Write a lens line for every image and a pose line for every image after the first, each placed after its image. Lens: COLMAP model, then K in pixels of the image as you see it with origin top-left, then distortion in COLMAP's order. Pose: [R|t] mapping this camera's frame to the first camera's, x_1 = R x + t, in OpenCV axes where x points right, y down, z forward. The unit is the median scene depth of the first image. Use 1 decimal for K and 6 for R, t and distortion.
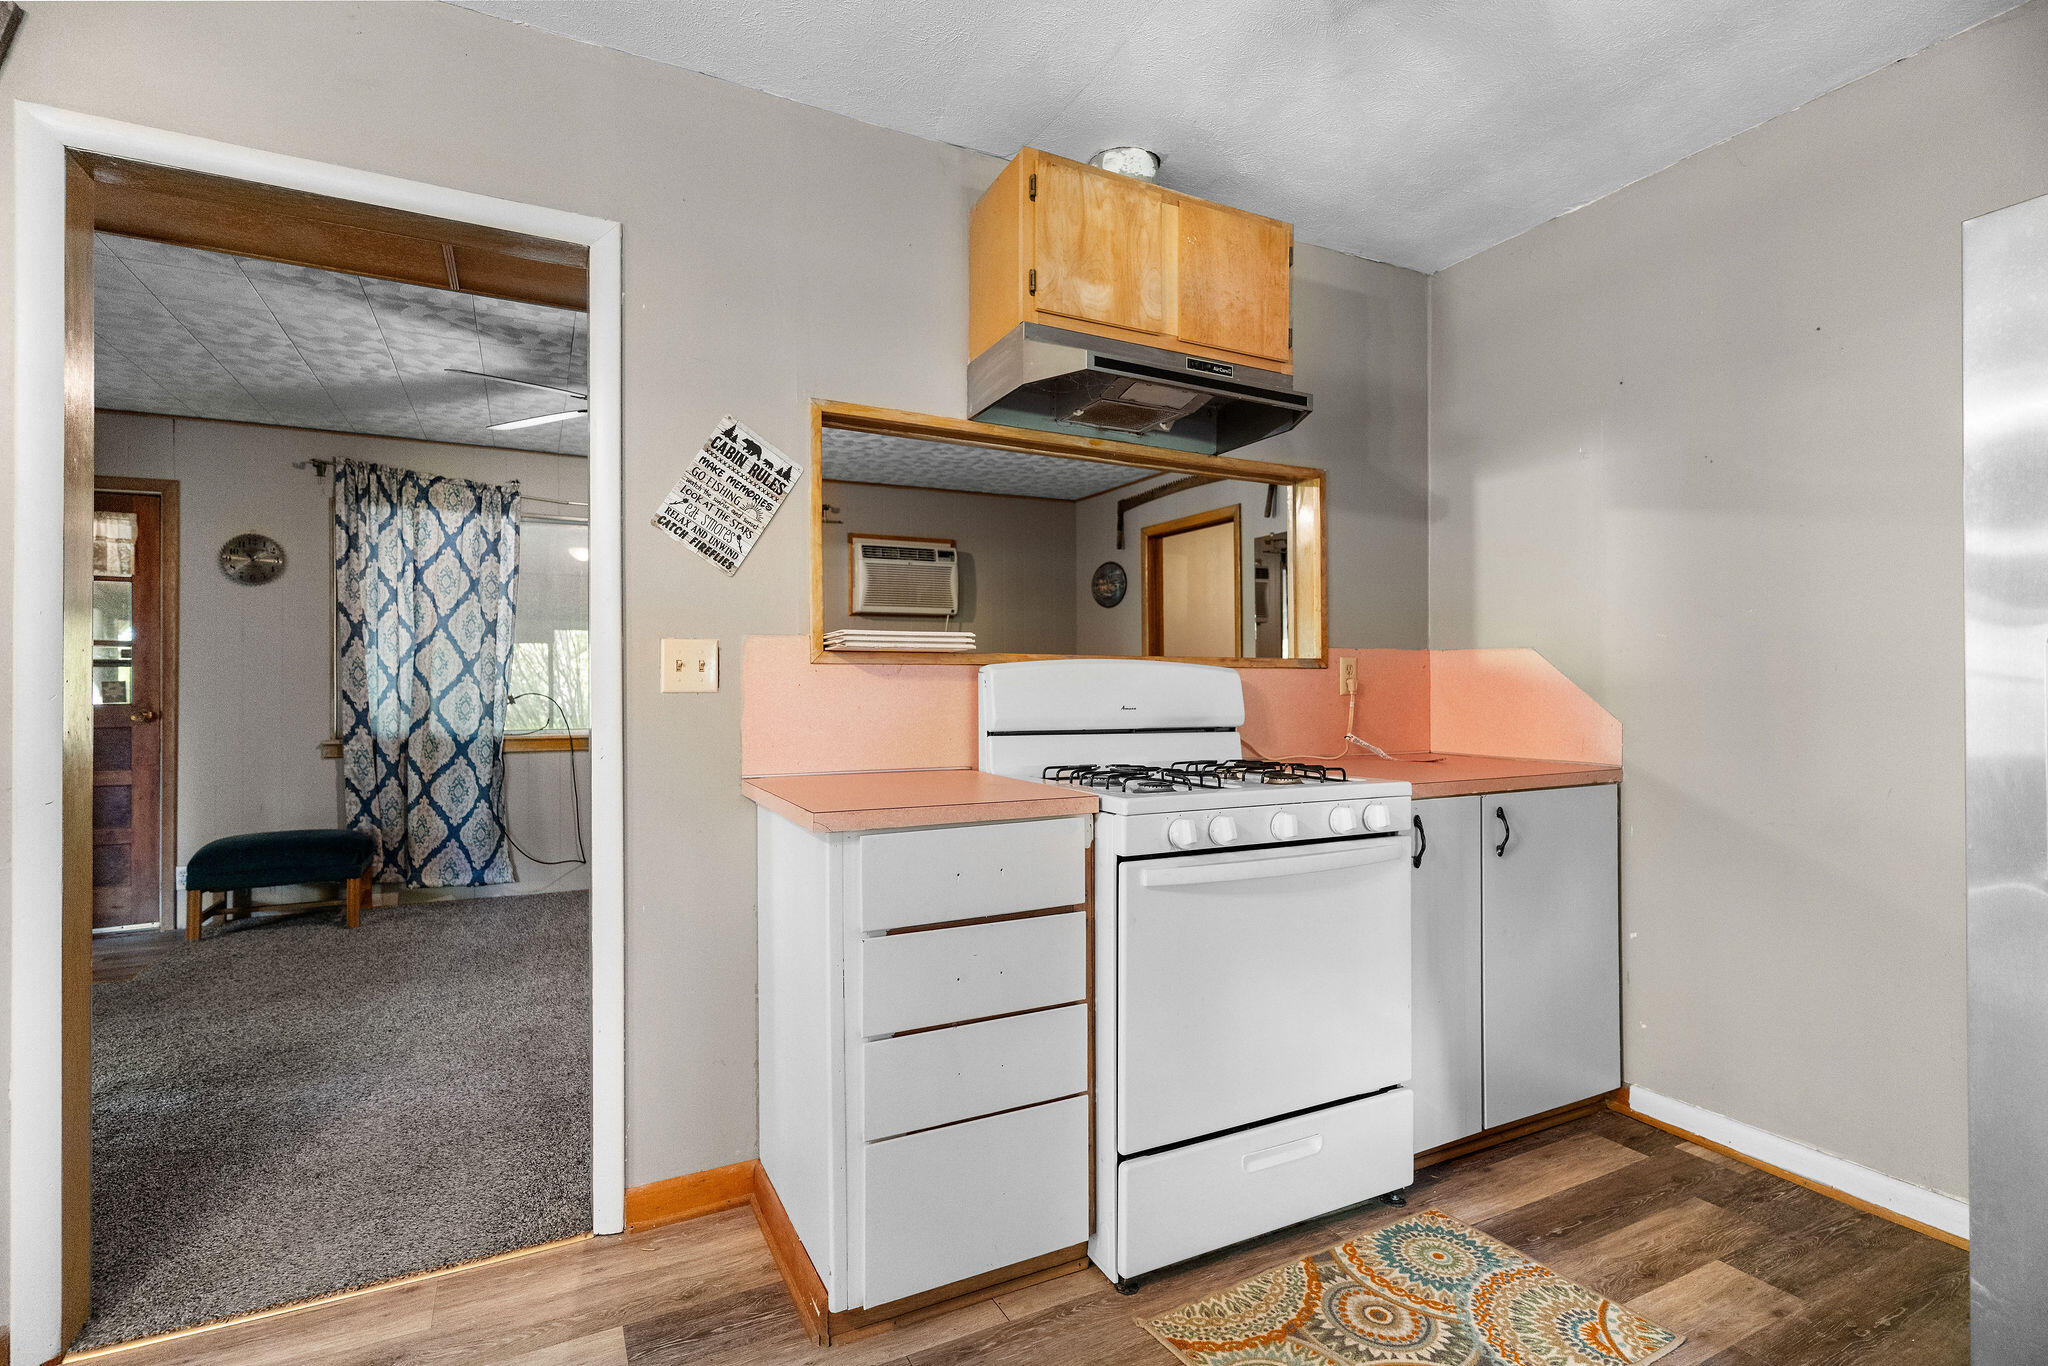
lens RADIAL K [[972.0, 0, 1026.6], [0, 972.0, 678.6], [0, 0, 1]] dist [-0.003461, -0.000224]
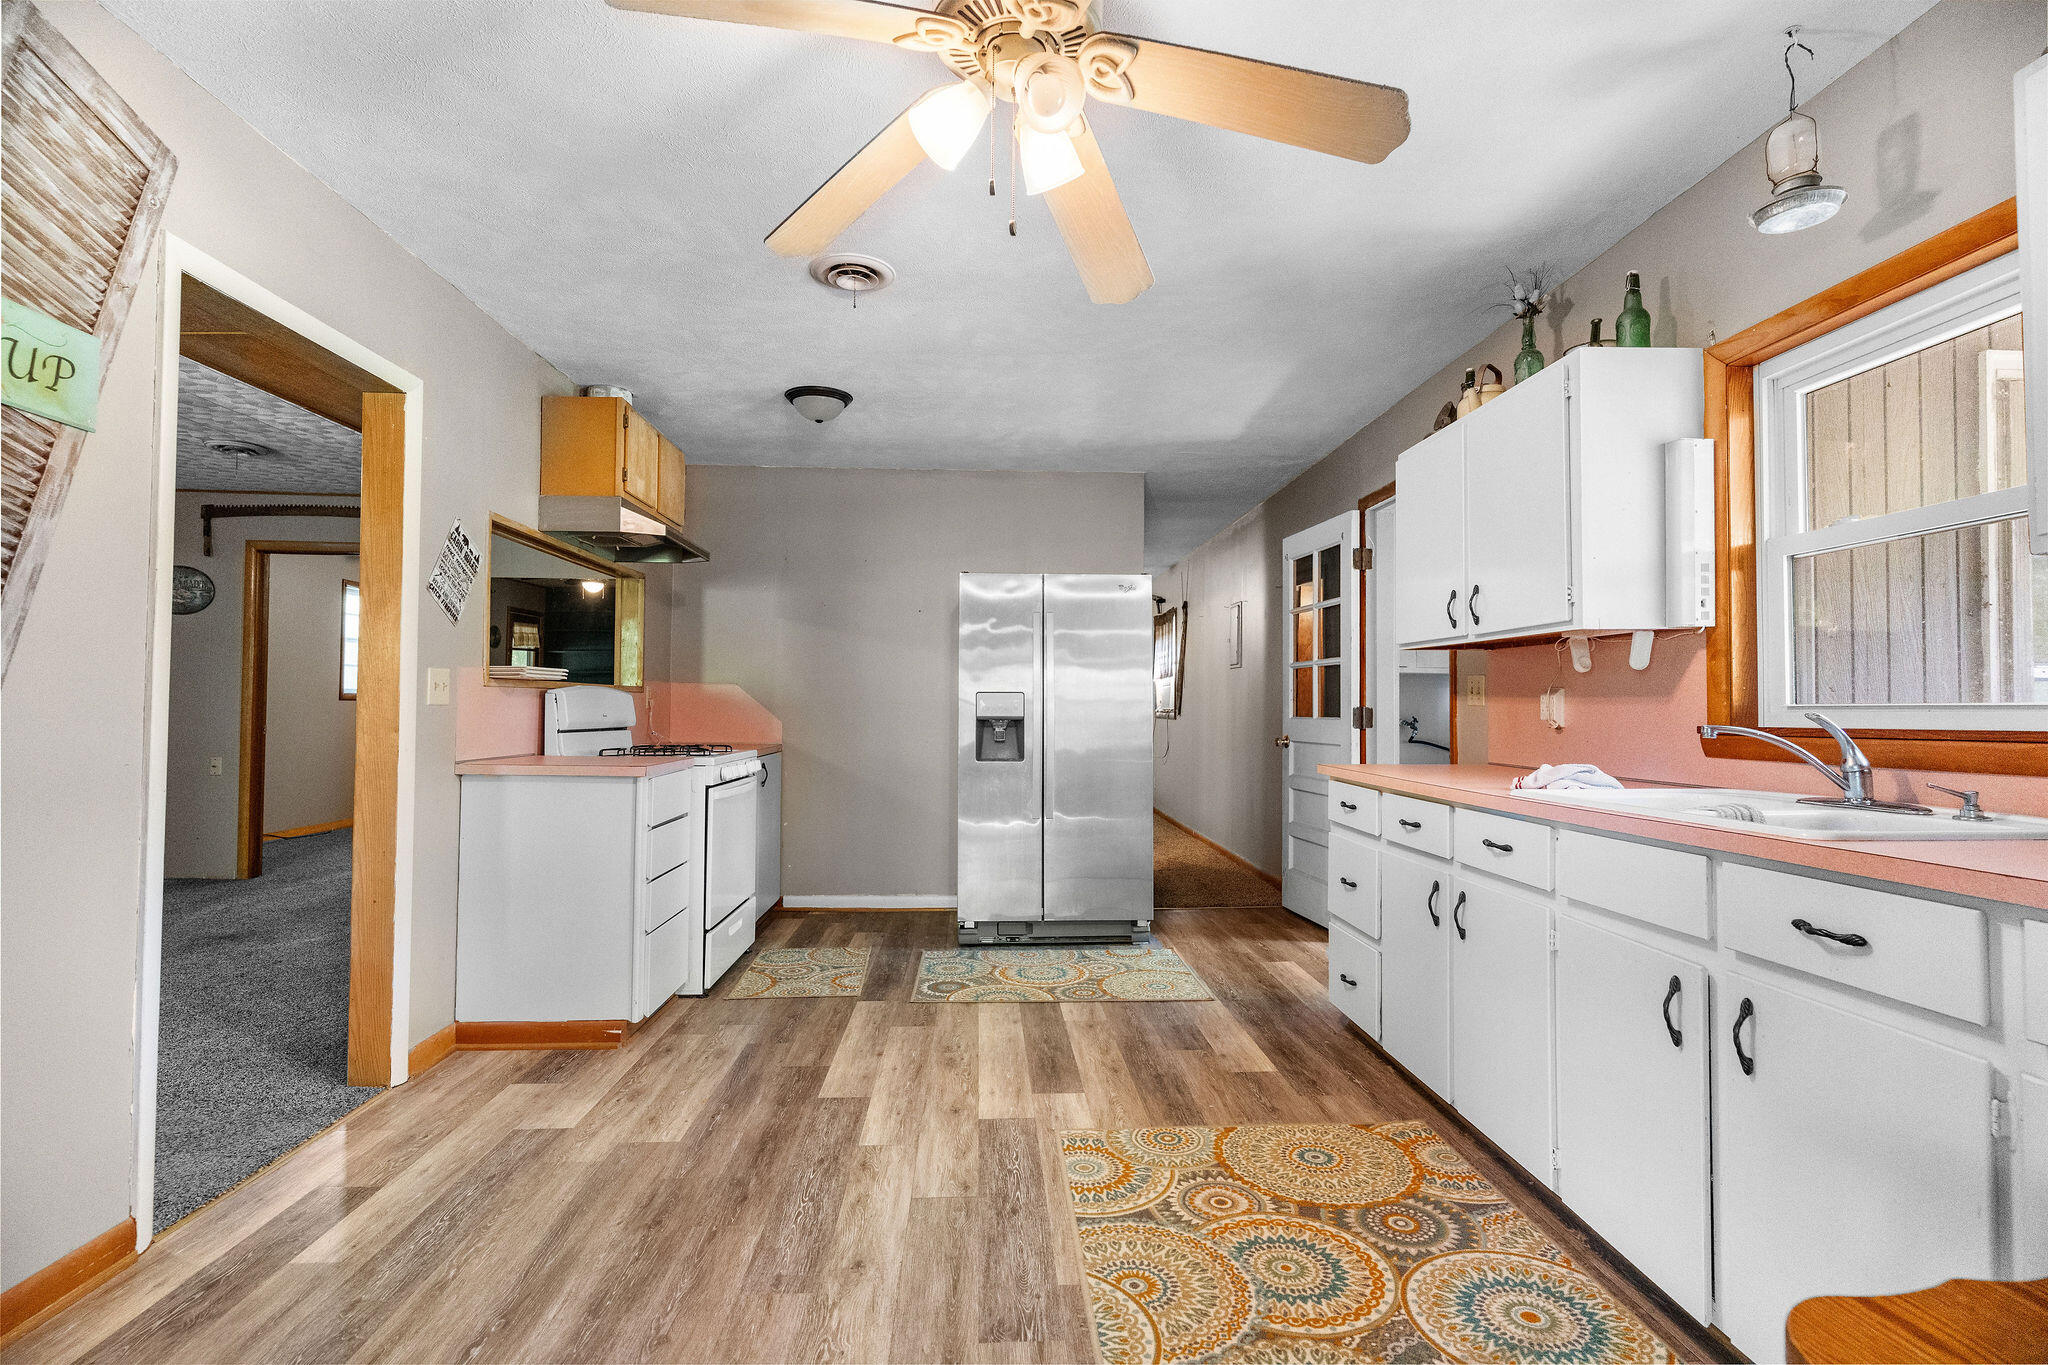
lens RADIAL K [[972.0, 0, 1026.7], [0, 972.0, 685.6], [0, 0, 1]] dist [-0.003461, -0.000224]
pose [[0.411930, 0.025623, 0.910855, -1.437957], [-0.018118, 0.999637, -0.019927, -0.002321], [-0.911036, -0.008295, 0.412244, -0.446195]]
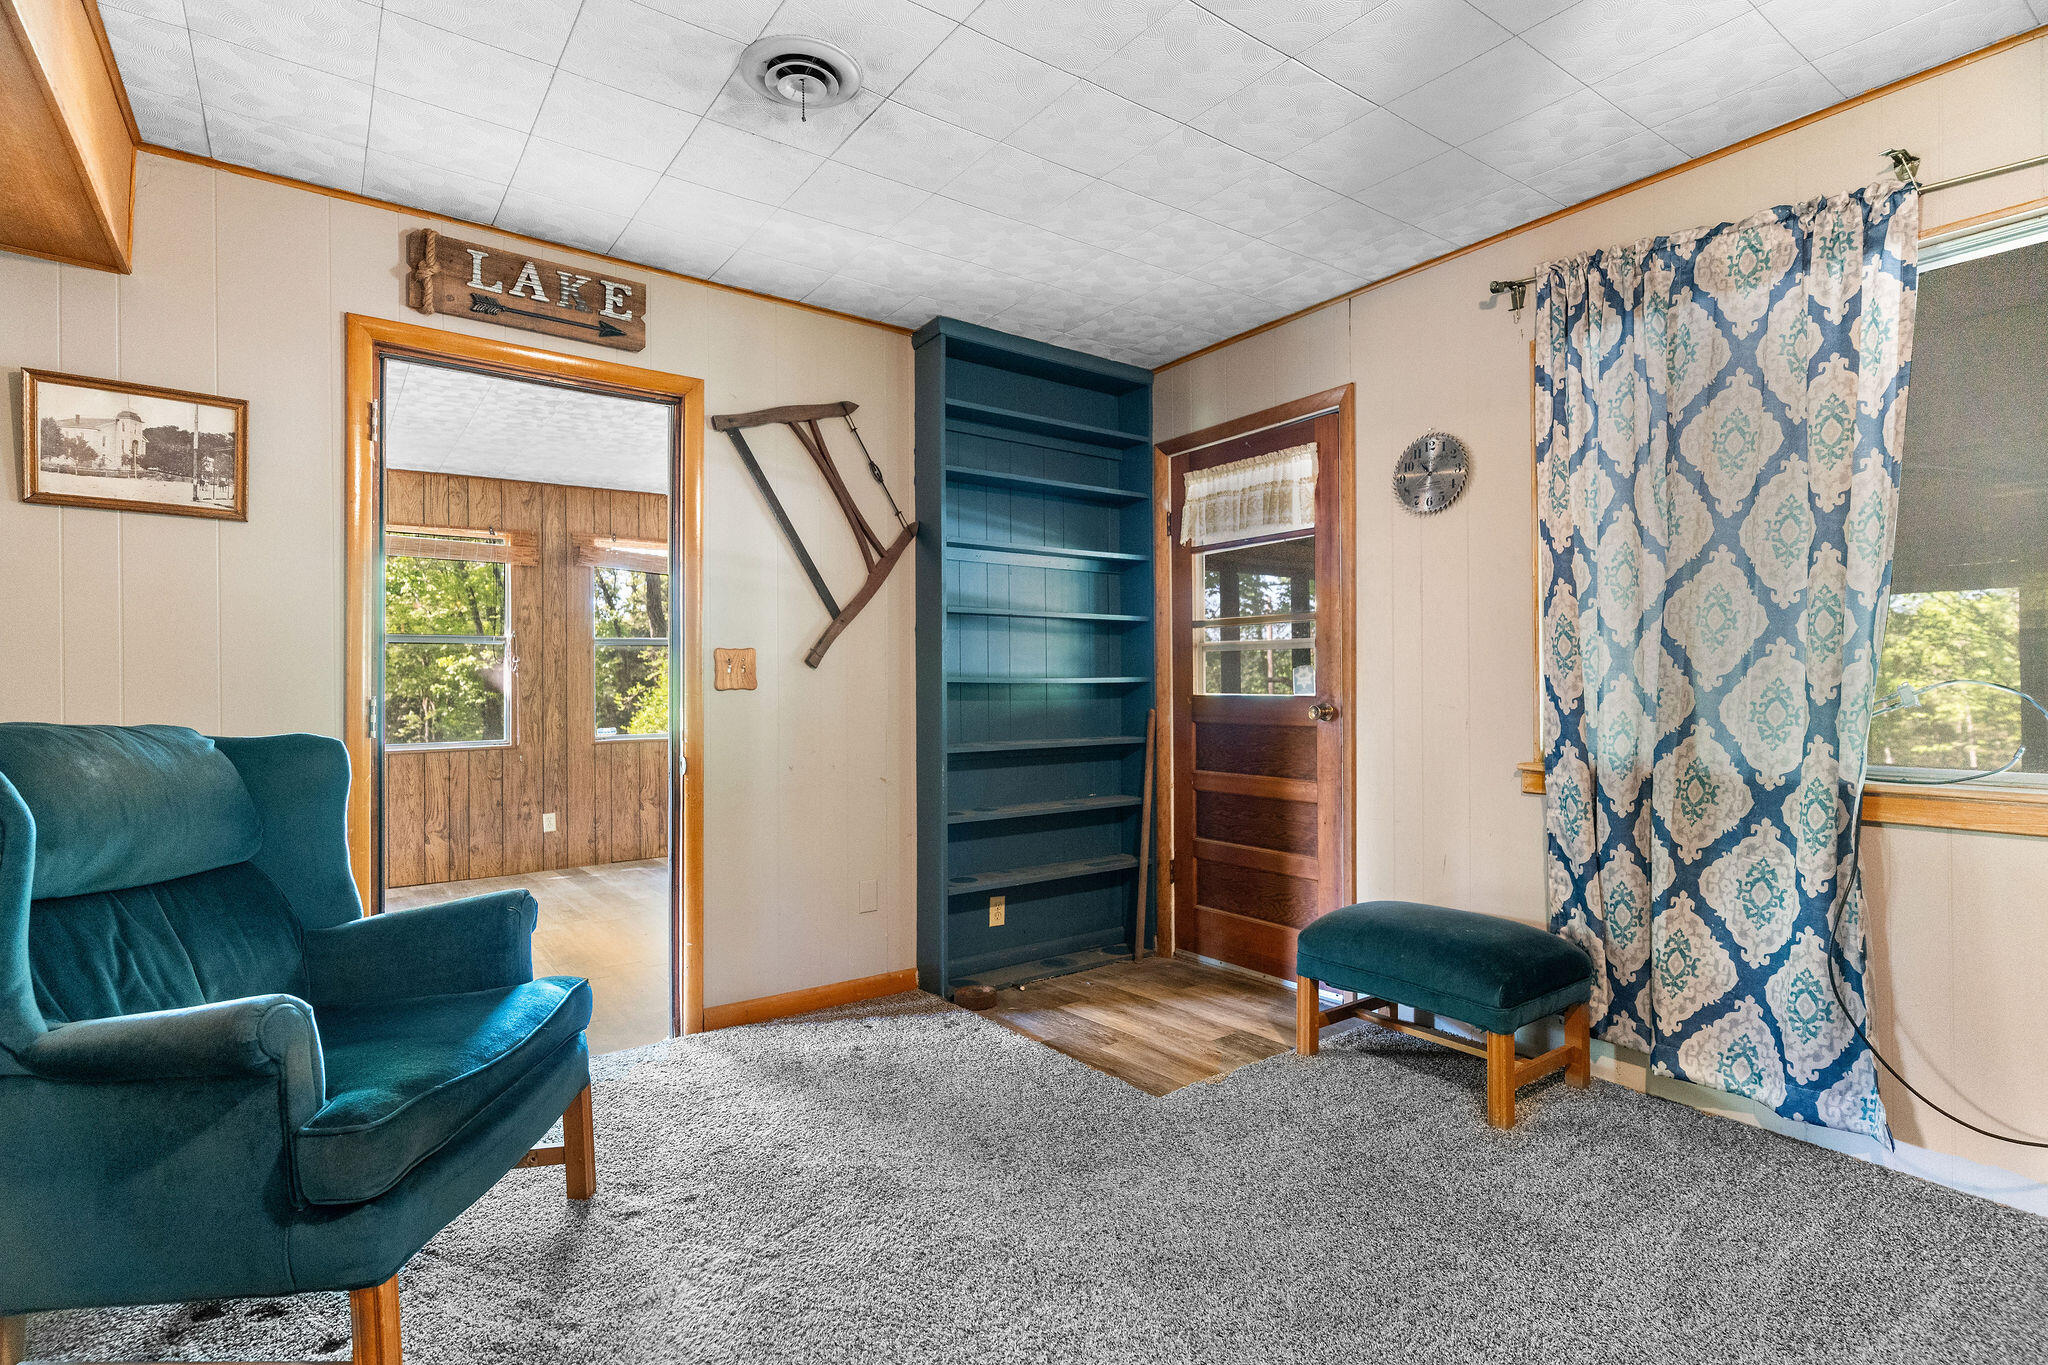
lens RADIAL K [[972.0, 0, 1032.7], [0, 972.0, 685.9], [0, 0, 1]] dist [-0.003461, -0.000224]
pose [[0.167094, 0.003270, -0.985936, -0.193240], [0.013699, 0.999890, 0.005638, 0.010231], [0.985846, -0.014448, 0.167031, 0.589522]]
